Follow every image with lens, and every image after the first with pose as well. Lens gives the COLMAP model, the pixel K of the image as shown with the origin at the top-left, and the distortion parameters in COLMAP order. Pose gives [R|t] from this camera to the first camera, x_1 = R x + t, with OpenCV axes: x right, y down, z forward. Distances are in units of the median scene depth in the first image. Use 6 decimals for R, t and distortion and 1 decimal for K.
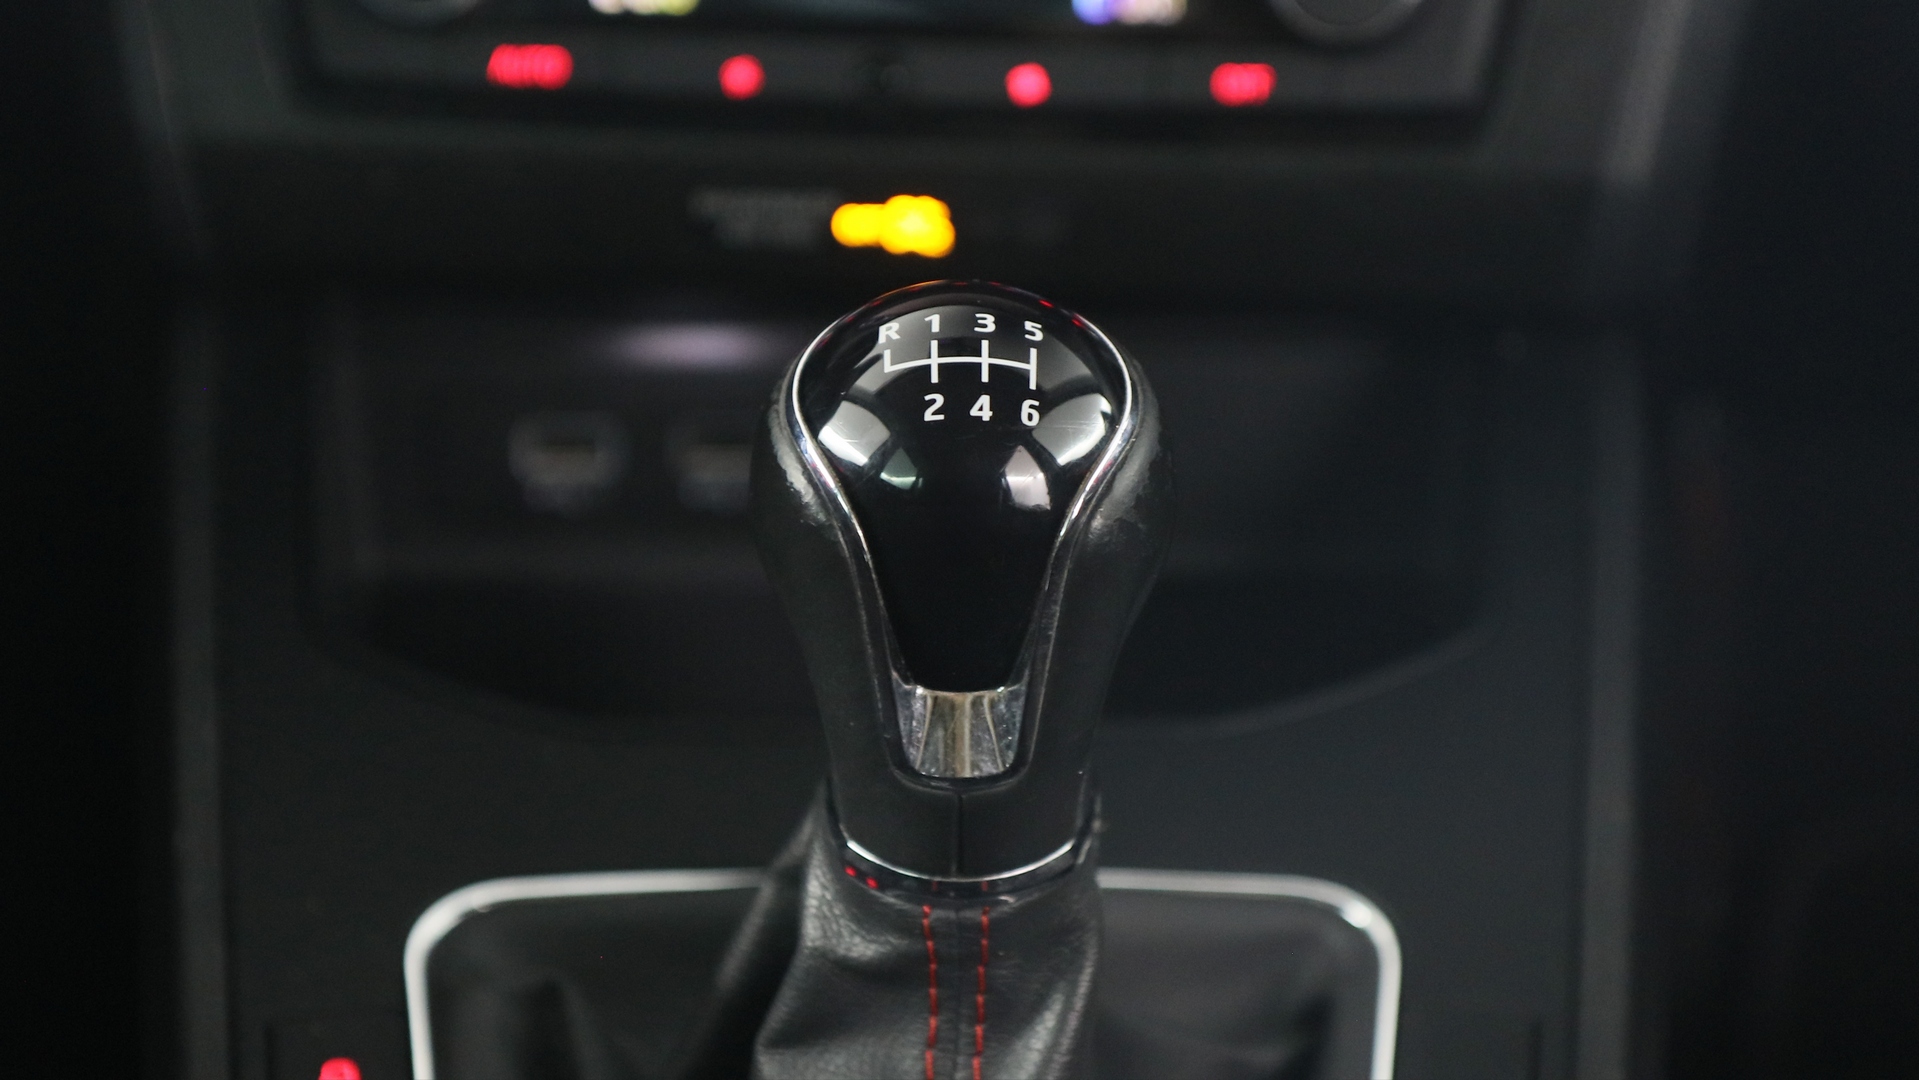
lens RADIAL K [[5514.9, 0, 961.3], [0, 5514.9, 540.6], [0, 0, 1]] dist [0.386325, 0.000000]
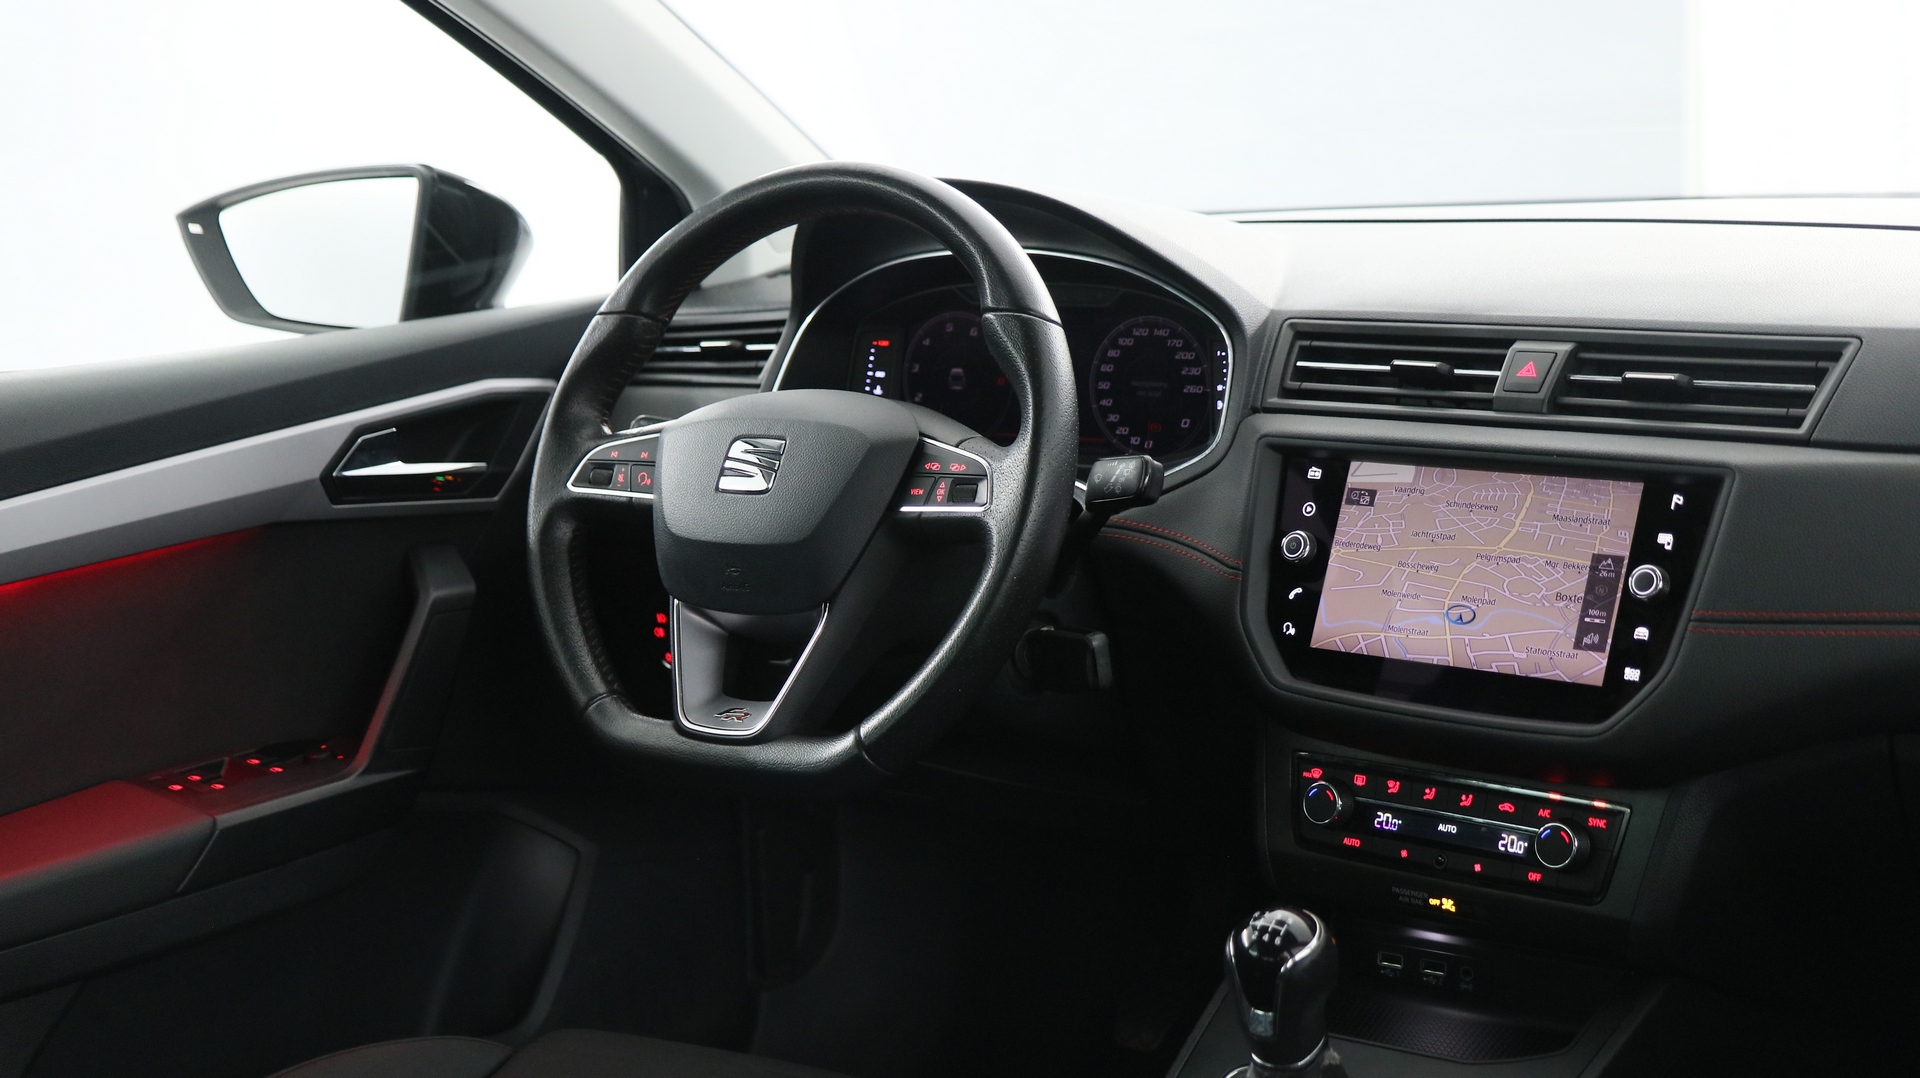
lens RADIAL K [[2619.6, 0, 962.1], [0, 2619.6, 553.6], [0, 0, 1]] dist [0.024480, 0.000000]
pose [[0.805036, 0.074107, -0.588579, 0.742481], [-0.177117, 0.976939, -0.119249, -0.025019], [0.566168, 0.200248, 0.799596, -0.537125]]
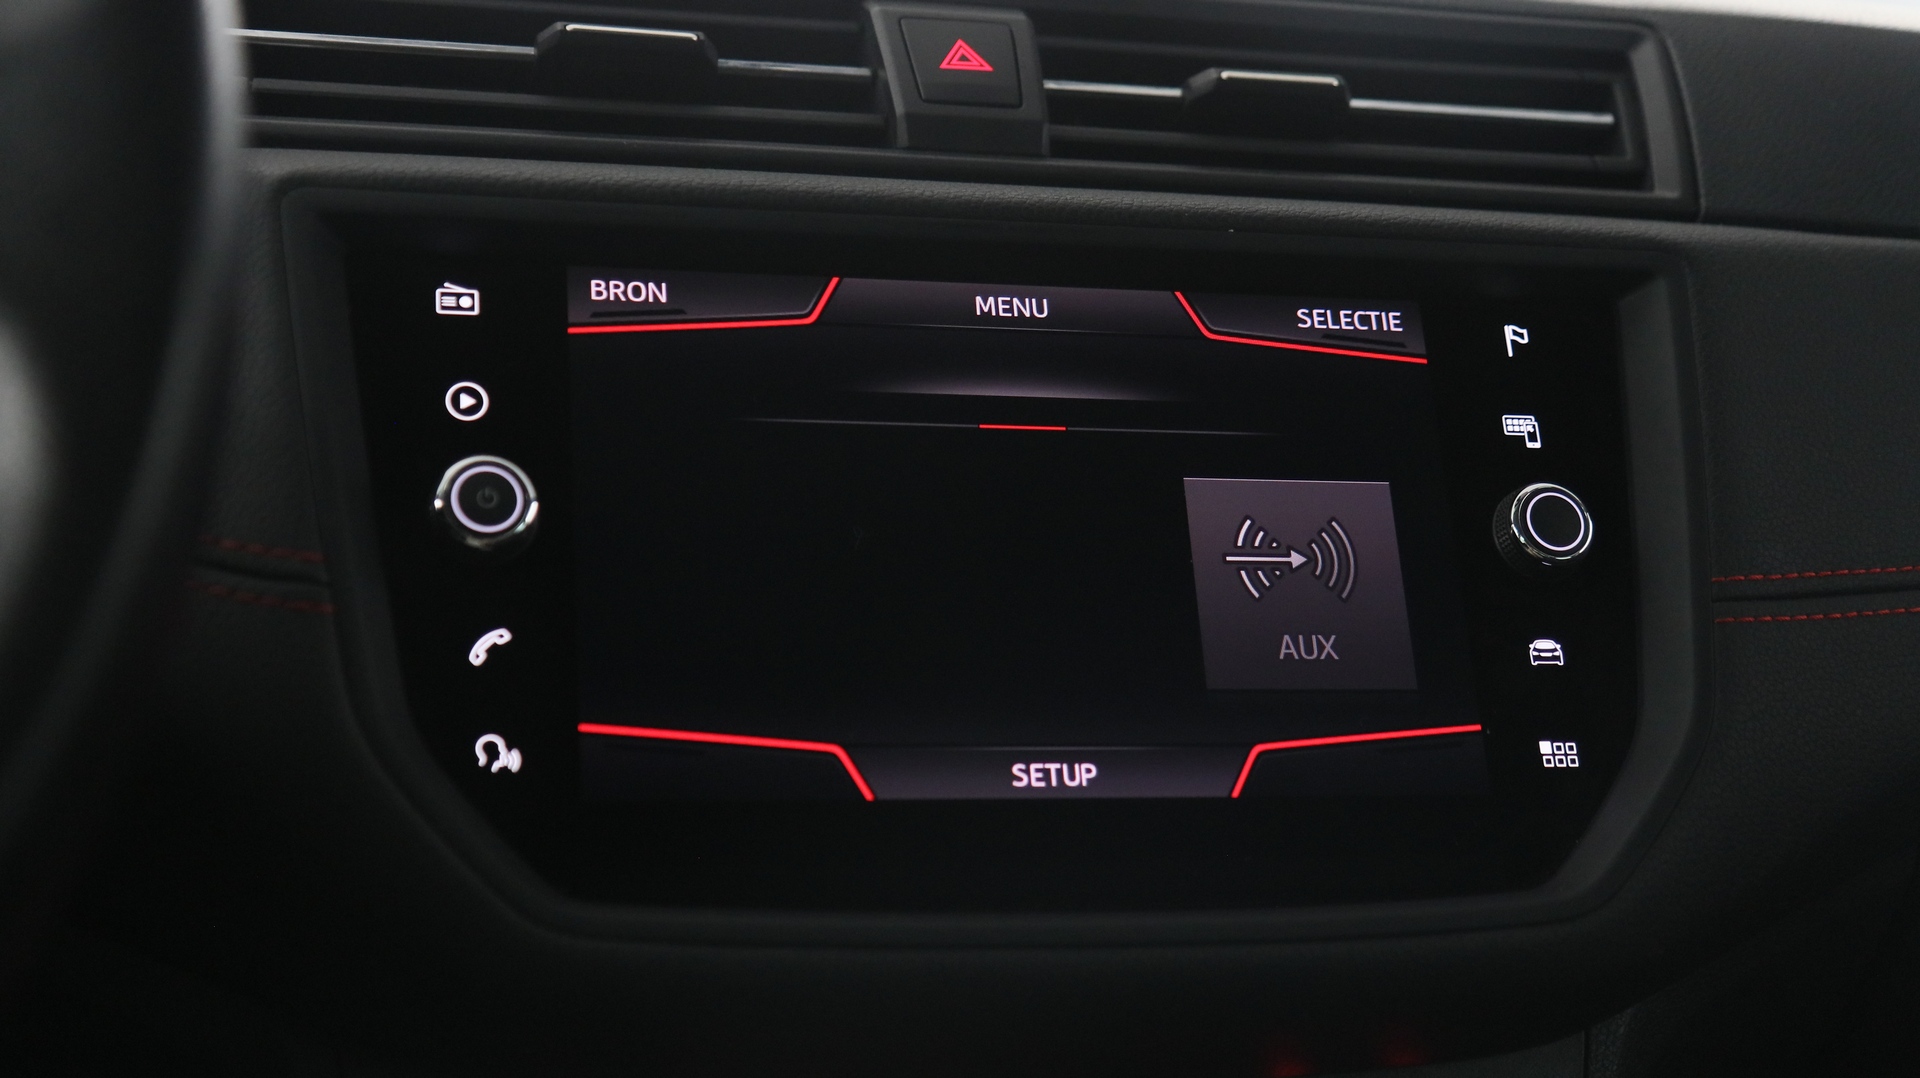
lens RADIAL K [[2718.5, 0, 947.7], [0, 2718.5, 537.3], [0, 0, 1]] dist [0.018098, 0.000000]
pose [[0.937590, 0.014628, 0.347435, -0.255425], [0.095120, 0.950222, -0.296698, -0.086541], [-0.334480, 0.311229, 0.889528, 0.461135]]
